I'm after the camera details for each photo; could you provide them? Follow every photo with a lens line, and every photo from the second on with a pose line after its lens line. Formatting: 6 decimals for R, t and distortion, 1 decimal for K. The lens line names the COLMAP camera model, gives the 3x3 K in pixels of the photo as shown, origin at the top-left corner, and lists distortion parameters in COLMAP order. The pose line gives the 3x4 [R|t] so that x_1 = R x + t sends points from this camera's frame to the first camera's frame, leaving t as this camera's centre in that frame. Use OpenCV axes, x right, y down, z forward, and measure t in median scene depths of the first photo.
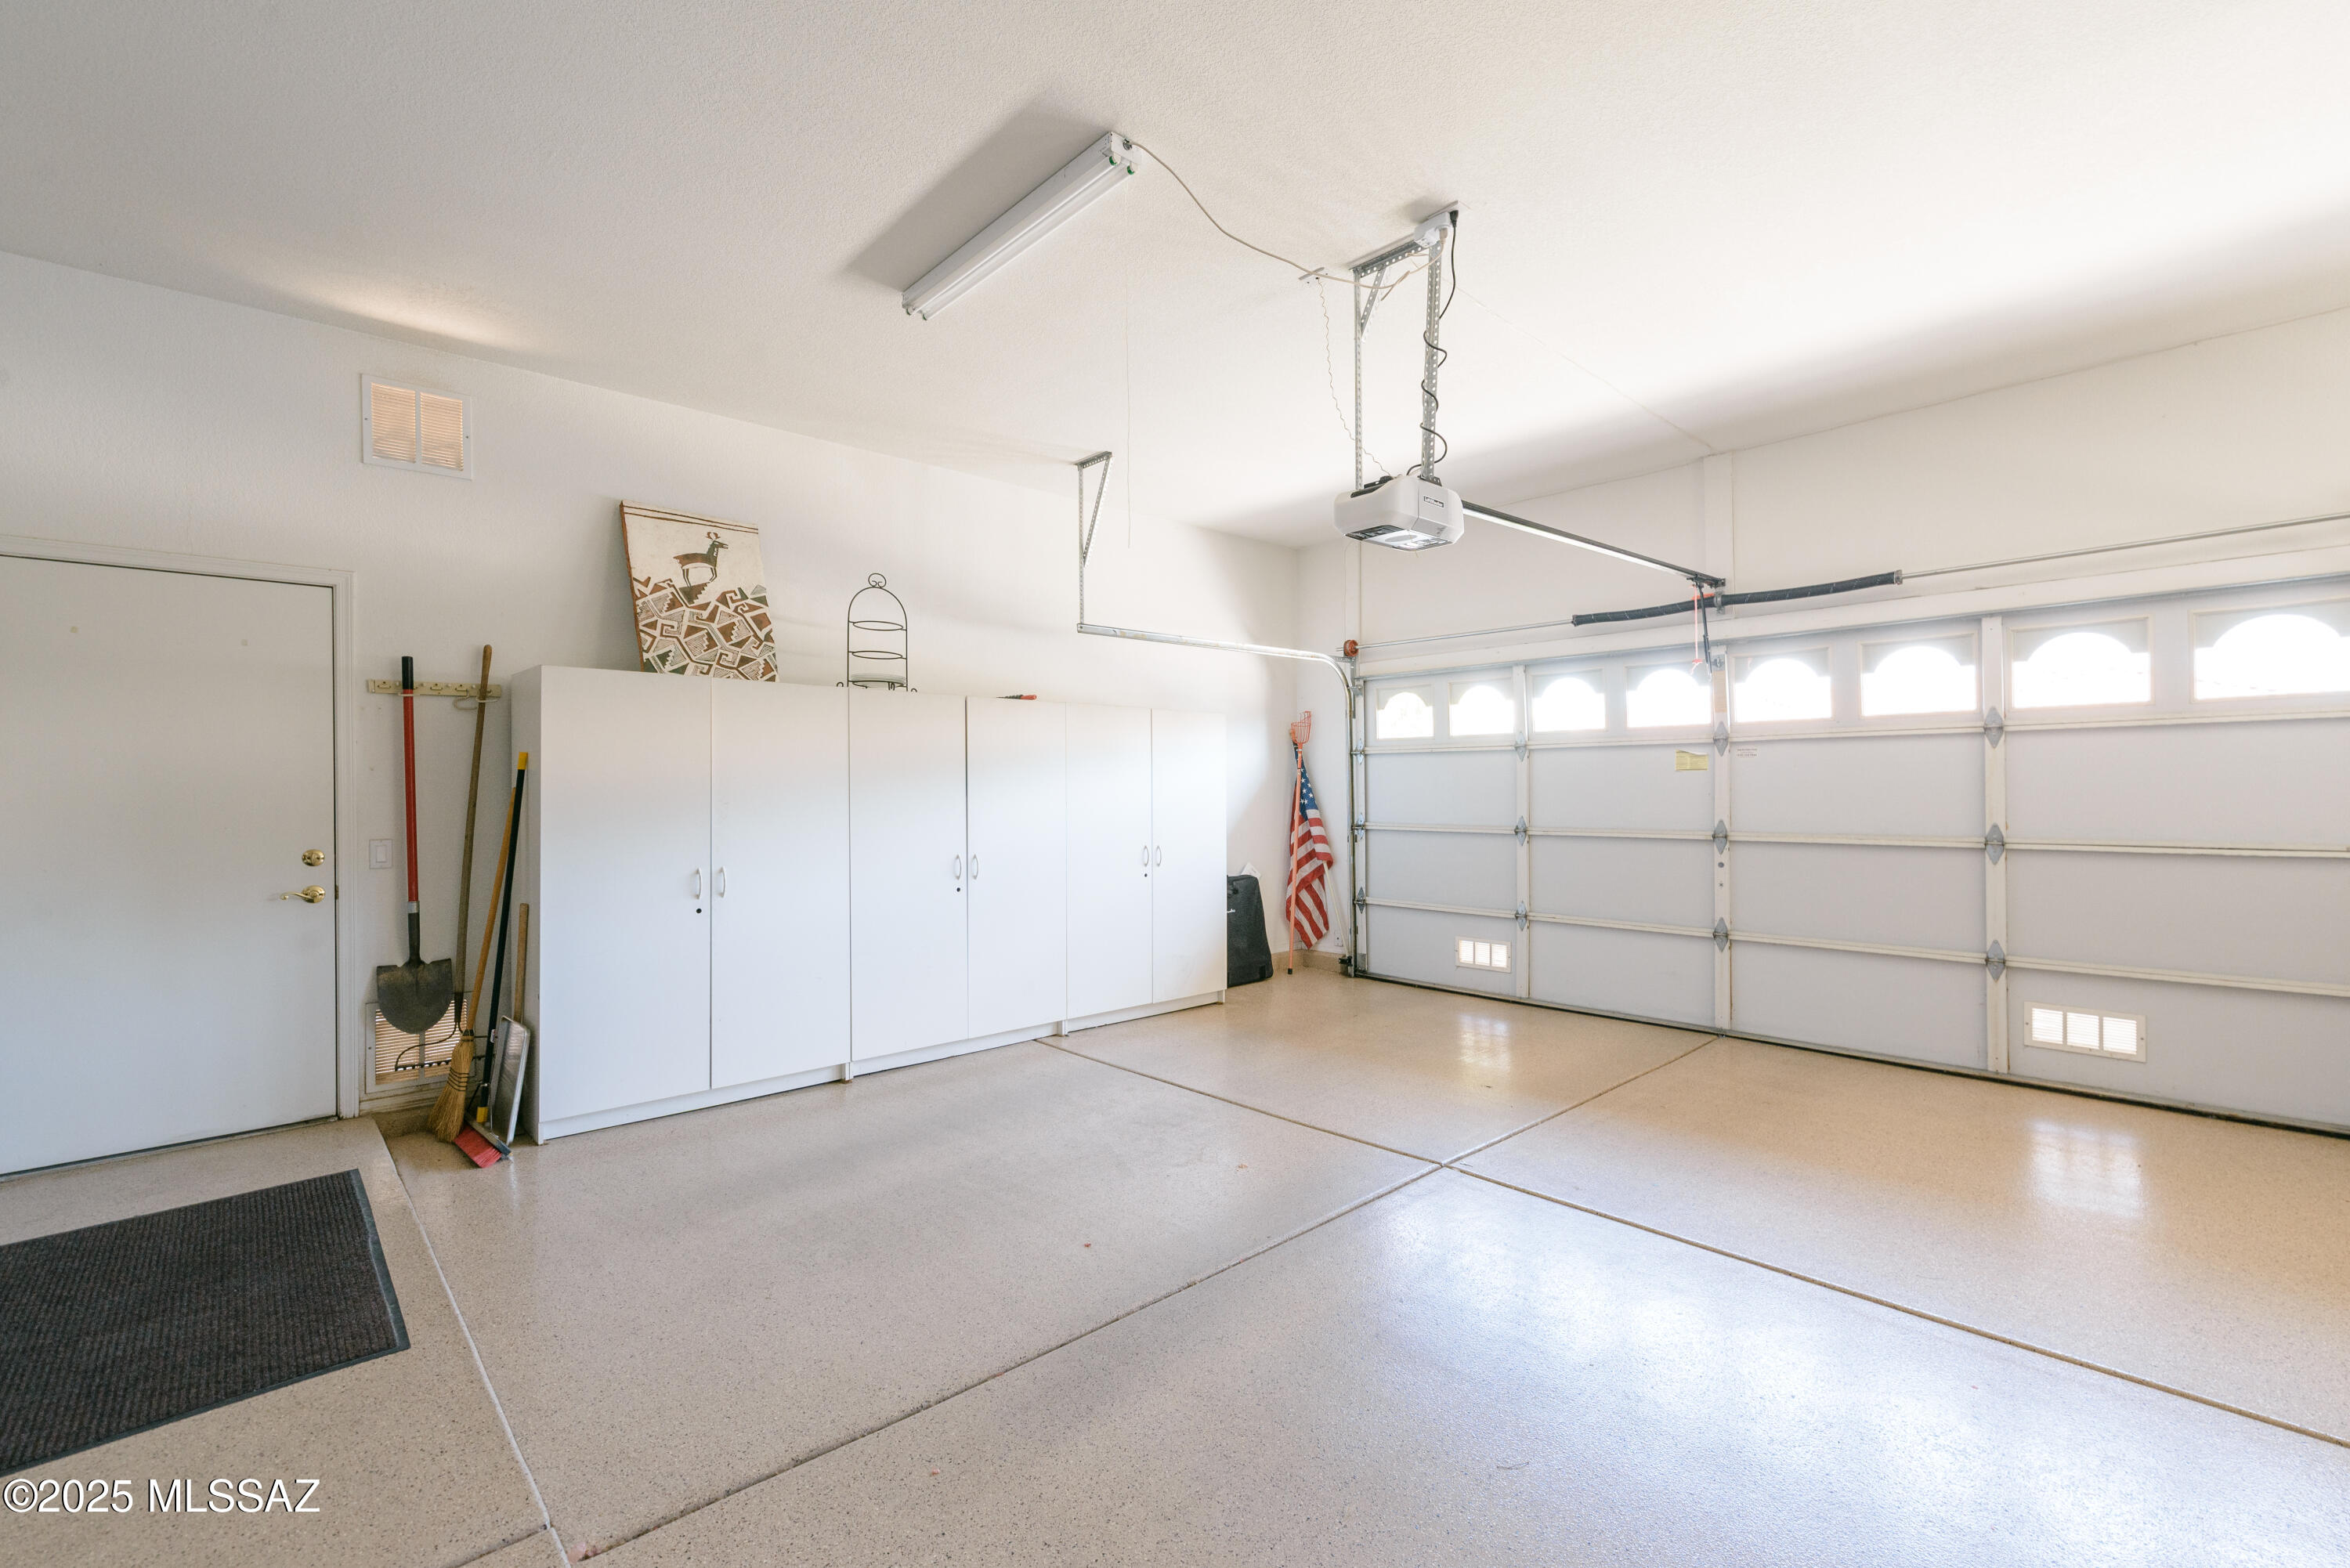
lens RADIAL K [[1020.0, 0, 1187.8], [0, 1020.0, 801.3], [0, 0, 1]] dist [0.002888, -0.000922]
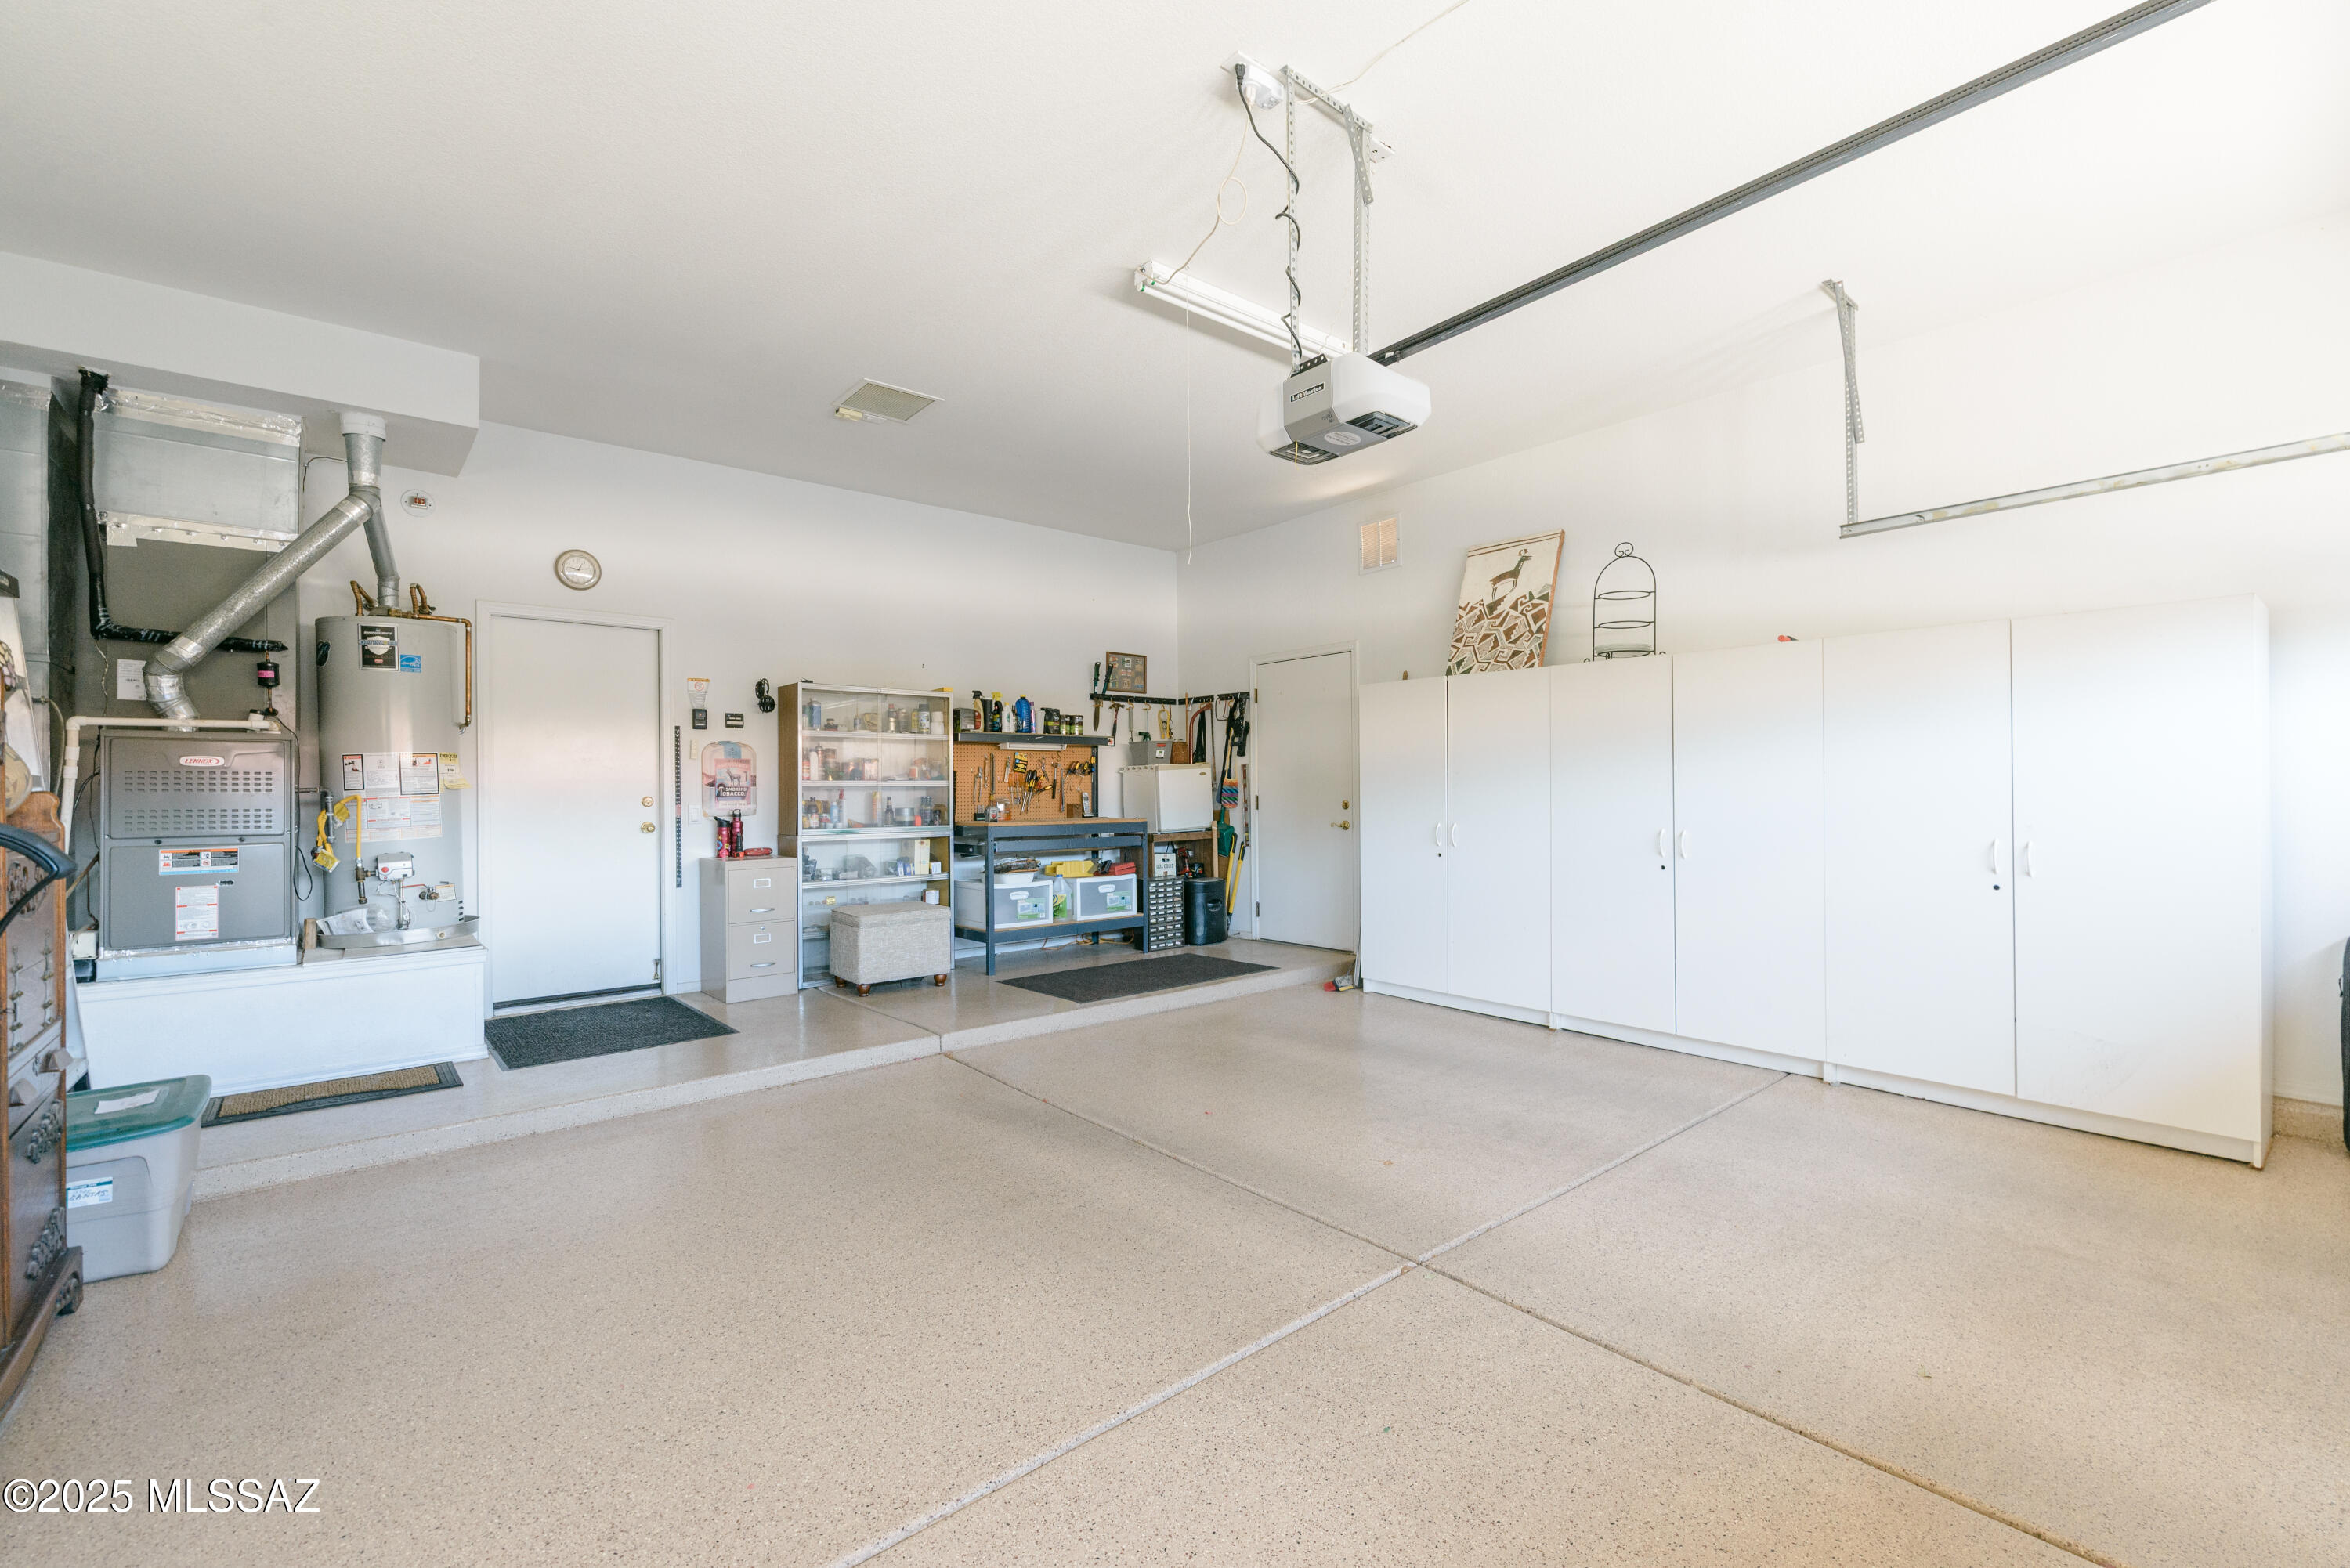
lens RADIAL K [[1020.0, 0, 1180.7], [0, 1020.0, 771.9], [0, 0, 1]] dist [0.002888, -0.000922]
pose [[-0.061442, 0.002360, -0.998108, 0.646260], [0.017043, 0.999854, 0.001315, -0.006154], [0.997965, -0.016930, -0.061473, 0.557279]]
